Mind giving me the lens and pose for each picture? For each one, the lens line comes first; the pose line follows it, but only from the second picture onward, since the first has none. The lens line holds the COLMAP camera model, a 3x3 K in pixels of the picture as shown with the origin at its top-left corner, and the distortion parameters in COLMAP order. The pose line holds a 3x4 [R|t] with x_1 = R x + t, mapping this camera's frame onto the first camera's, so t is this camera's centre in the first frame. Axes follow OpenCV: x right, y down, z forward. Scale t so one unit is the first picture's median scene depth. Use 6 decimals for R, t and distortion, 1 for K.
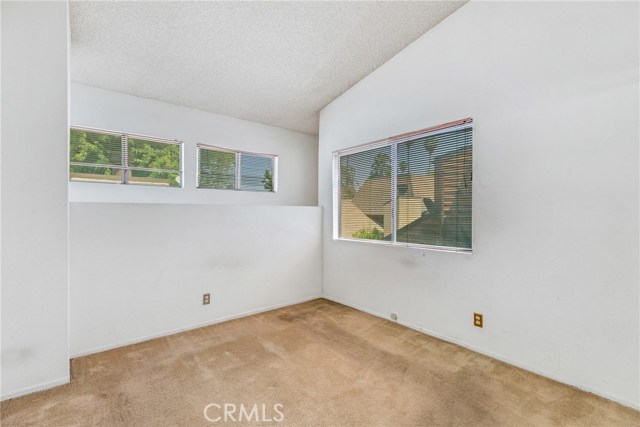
lens RADIAL K [[296.0, 0, 320.2], [0, 296.0, 212.2], [0, 0, 1]] dist [0.004845, -0.000033]
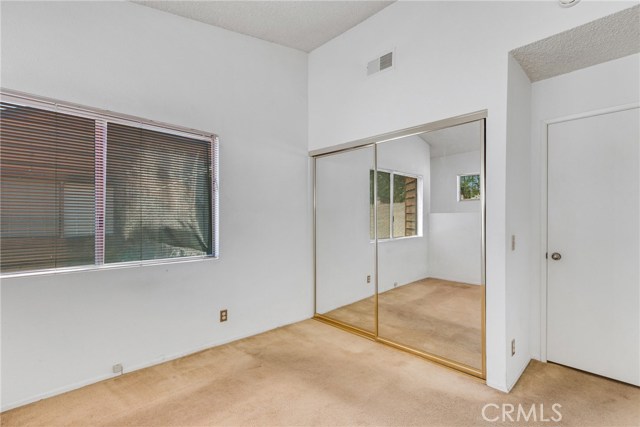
lens RADIAL K [[296.0, 0, 320.2], [0, 296.0, 216.4], [0, 0, 1]] dist [0.004845, -0.000033]
pose [[-0.077017, 0.007001, 0.997005, -0.613226], [0.004631, 0.999967, -0.006664, -0.003245], [-0.997019, 0.004104, -0.077047, 0.707207]]
